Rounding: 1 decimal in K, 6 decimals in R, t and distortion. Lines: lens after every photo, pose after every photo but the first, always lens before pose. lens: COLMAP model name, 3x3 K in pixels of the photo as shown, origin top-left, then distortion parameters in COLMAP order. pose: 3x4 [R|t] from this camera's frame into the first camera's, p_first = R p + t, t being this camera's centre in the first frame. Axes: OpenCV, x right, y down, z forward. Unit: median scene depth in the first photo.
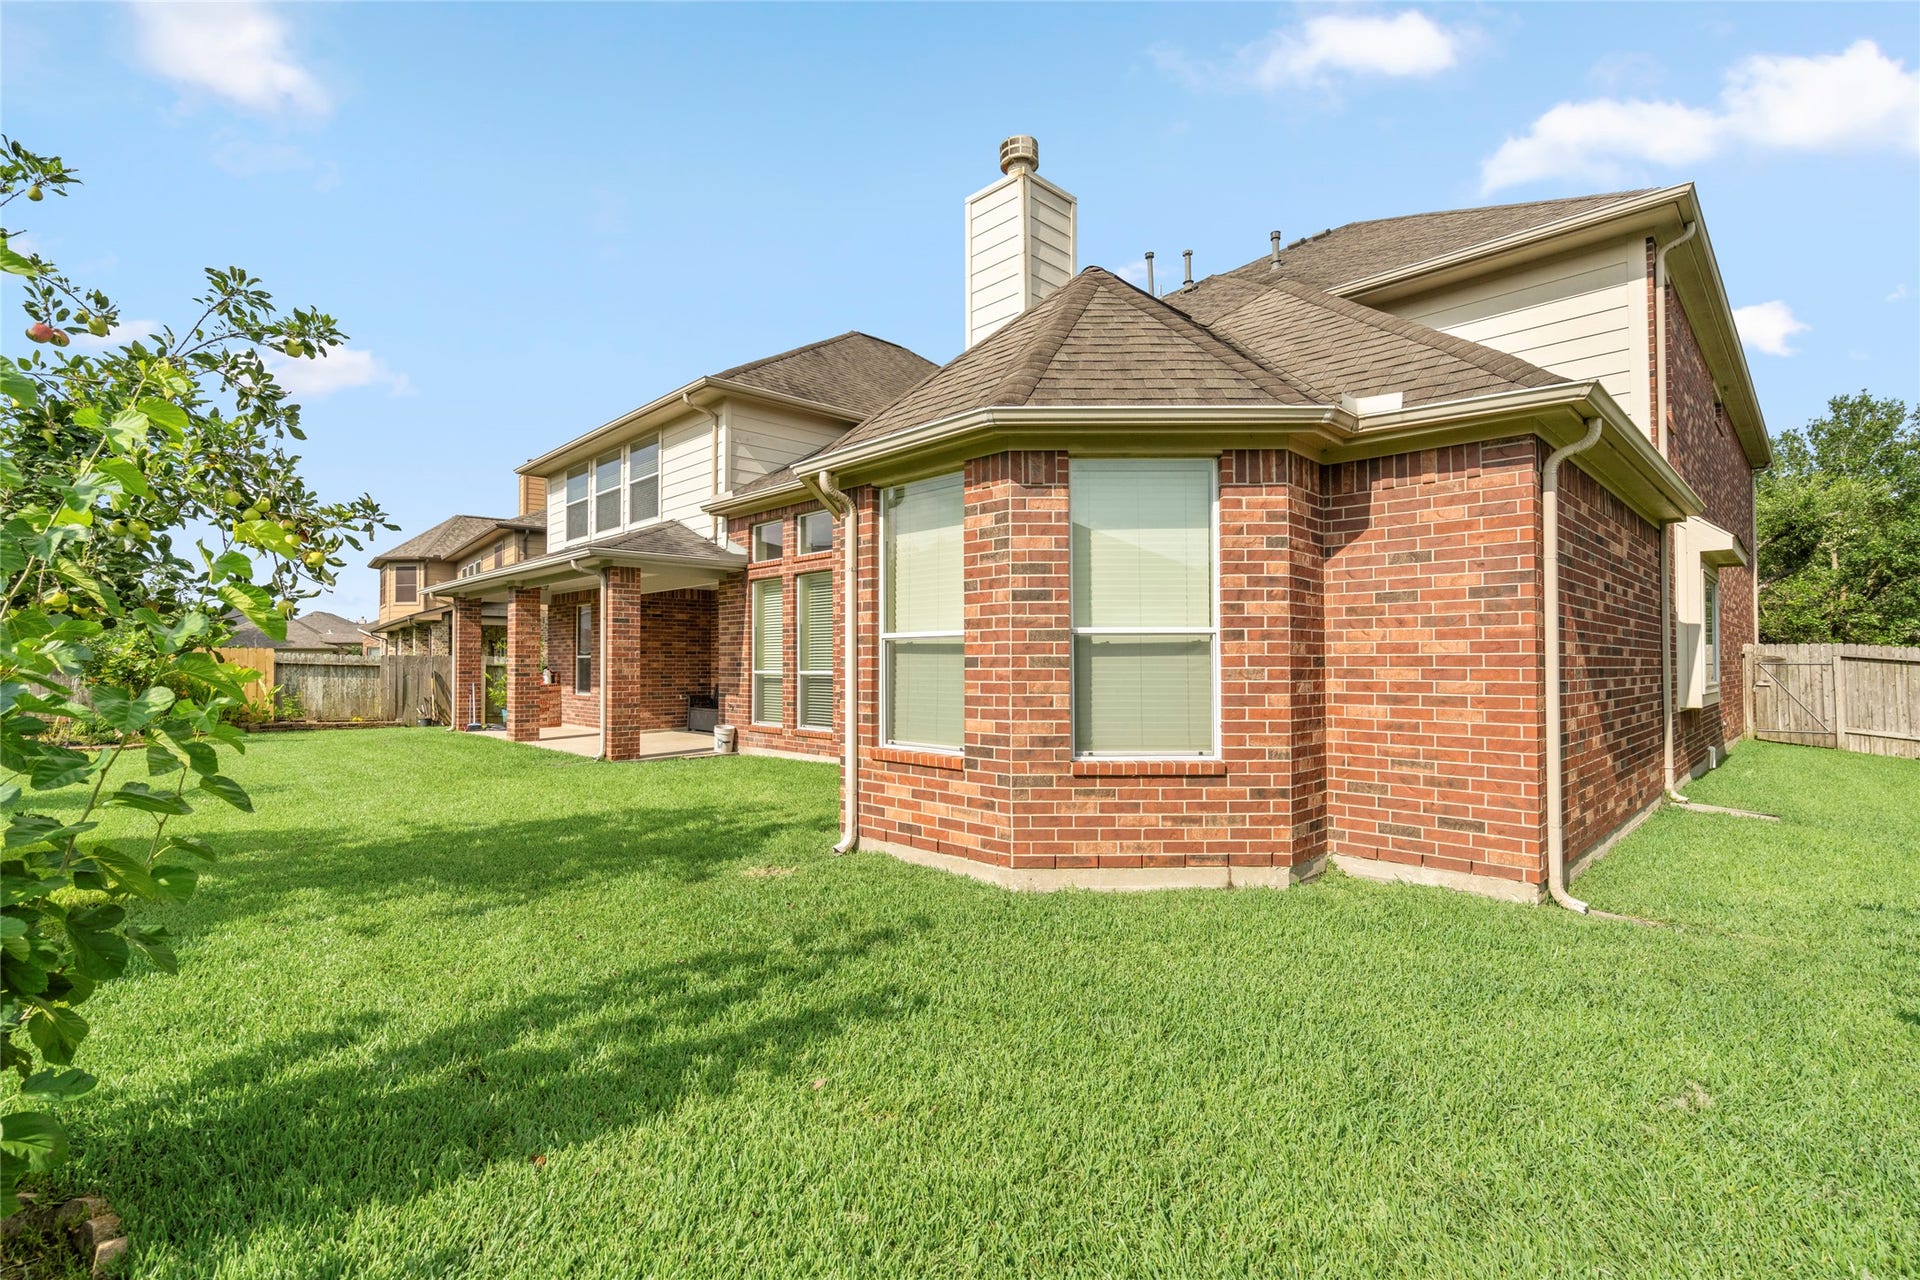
lens RADIAL K [[868.7, 0, 960.0], [0, 868.7, 640.0], [0, 0, 1]] dist [0.002705, 0.000274]
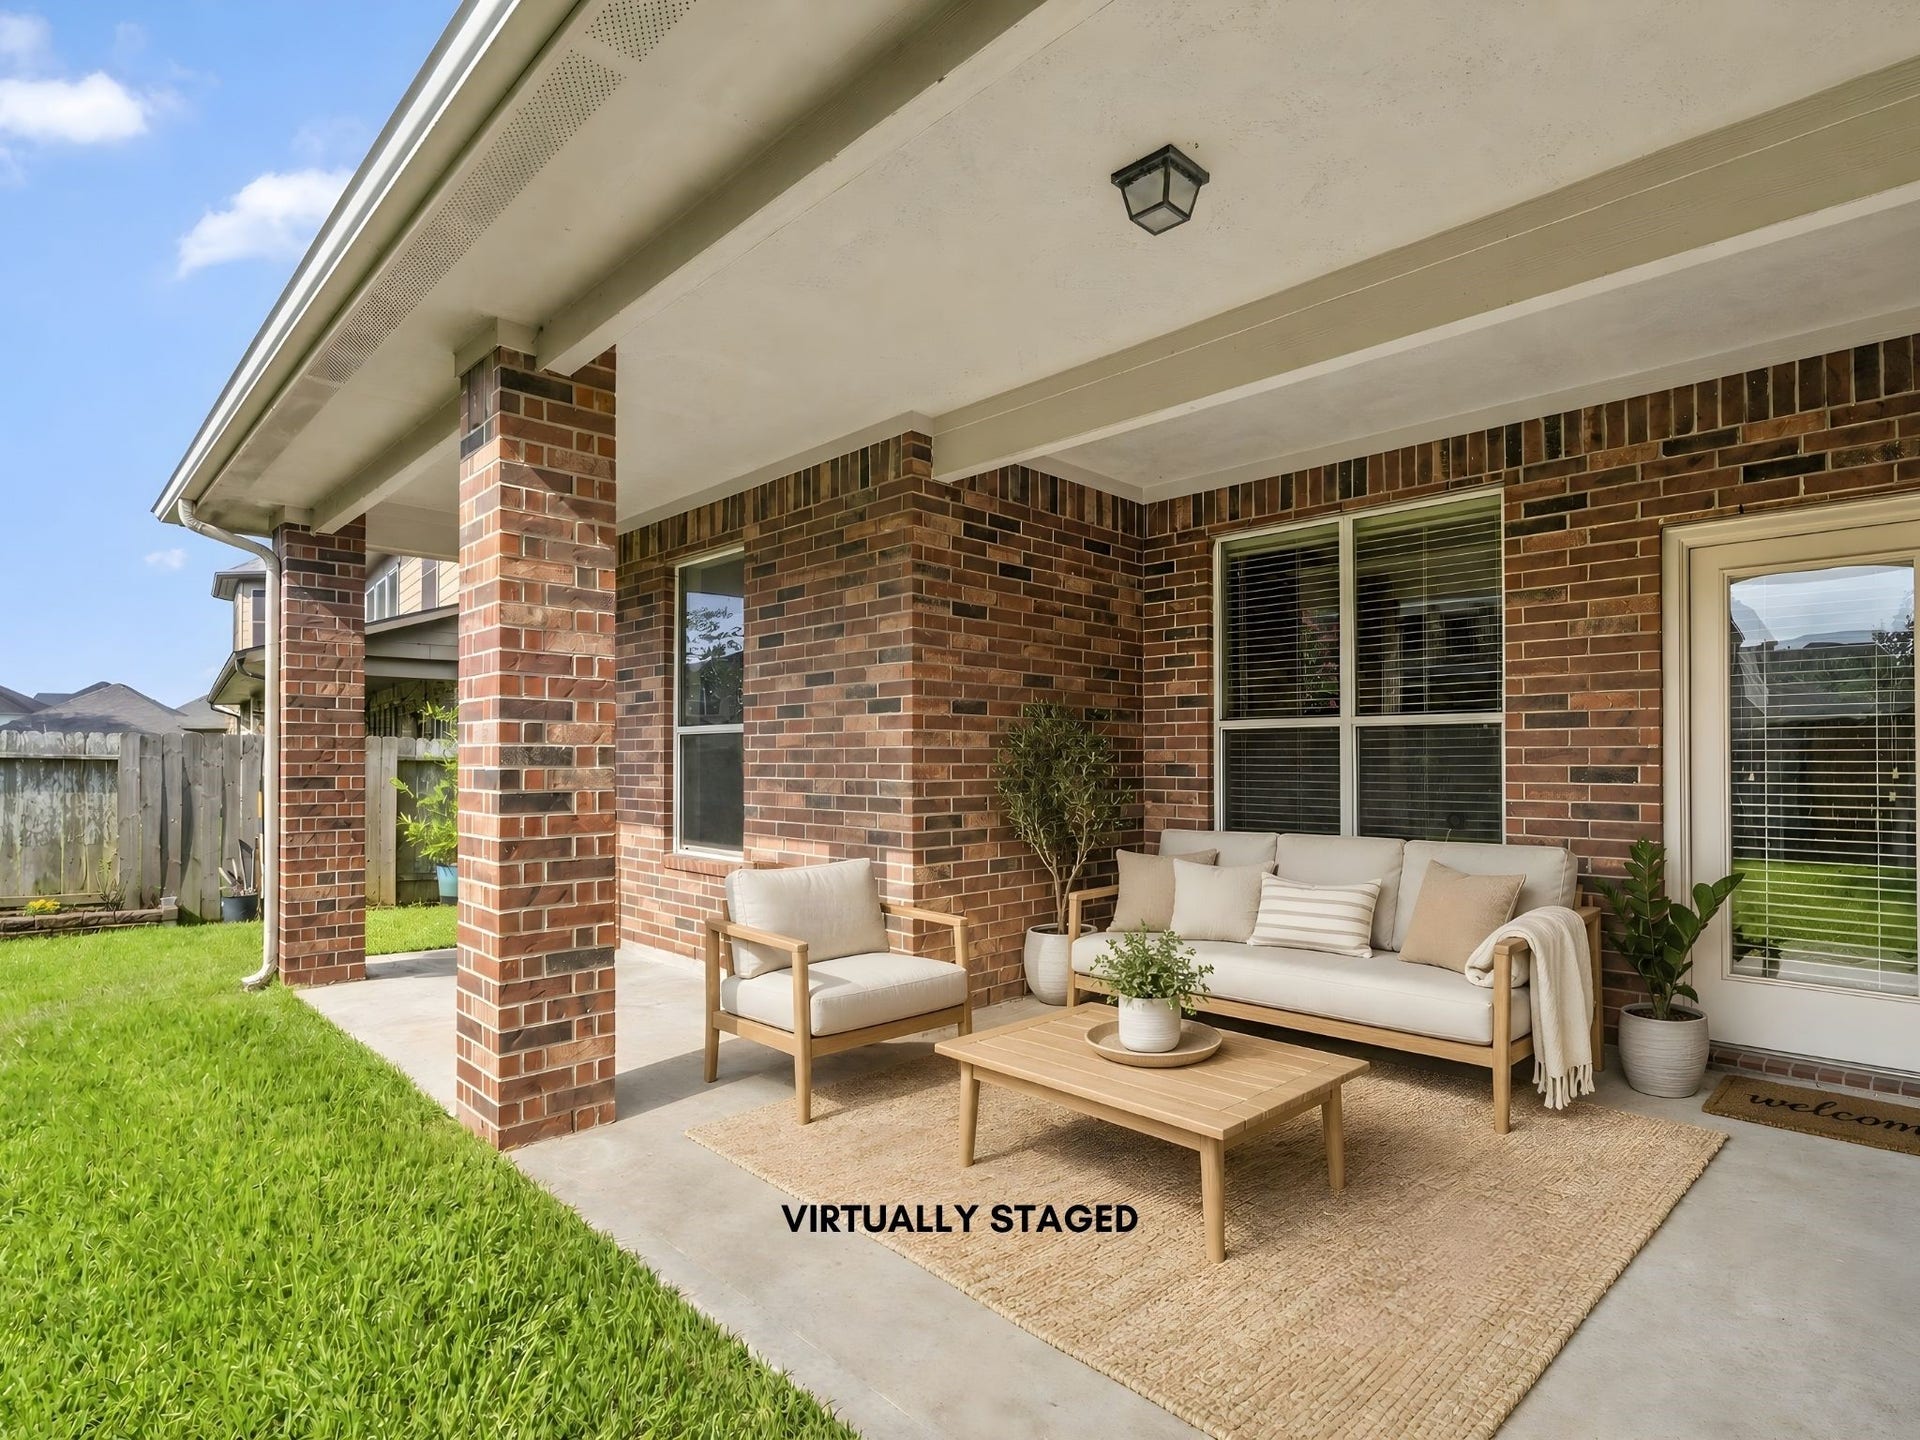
lens RADIAL K [[1005.8, 0, 963.1], [0, 1005.8, 755.0], [0, 0, 1]] dist [0.004260, 0.001129]
pose [[0.999990, 0.000632, -0.004527, -0.351683], [-0.000530, 0.999747, 0.022467, 0.020605], [0.004540, -0.022464, 0.999737, 0.669664]]
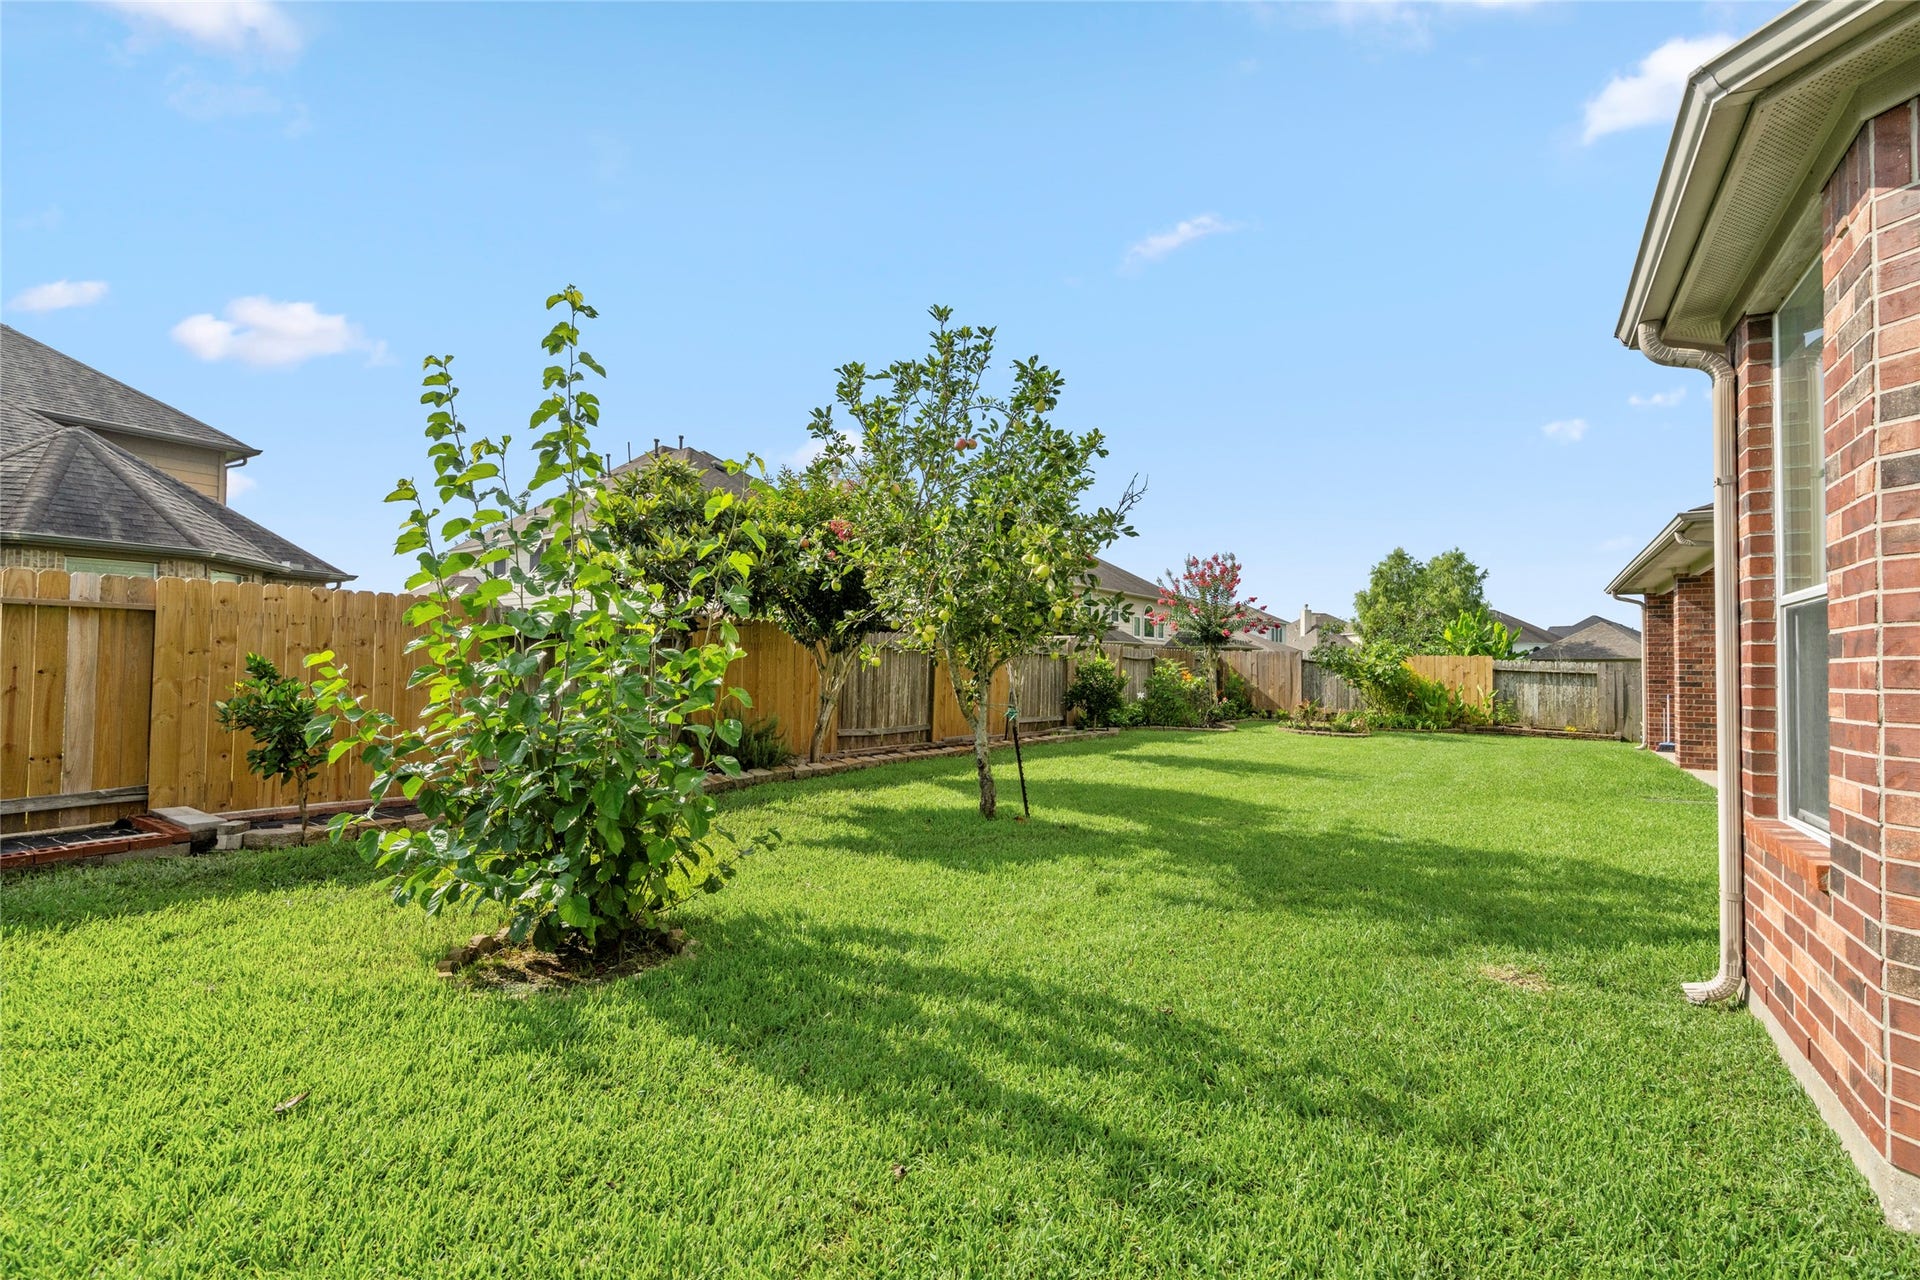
lens RADIAL K [[868.7, 0, 960.0], [0, 868.7, 640.0], [0, 0, 1]] dist [0.002705, 0.000274]
pose [[0.227948, -0.027247, -0.973292, 0.104022], [0.013881, 0.999598, -0.024732, 0.008502], [0.973574, -0.007873, 0.228235, 0.146617]]
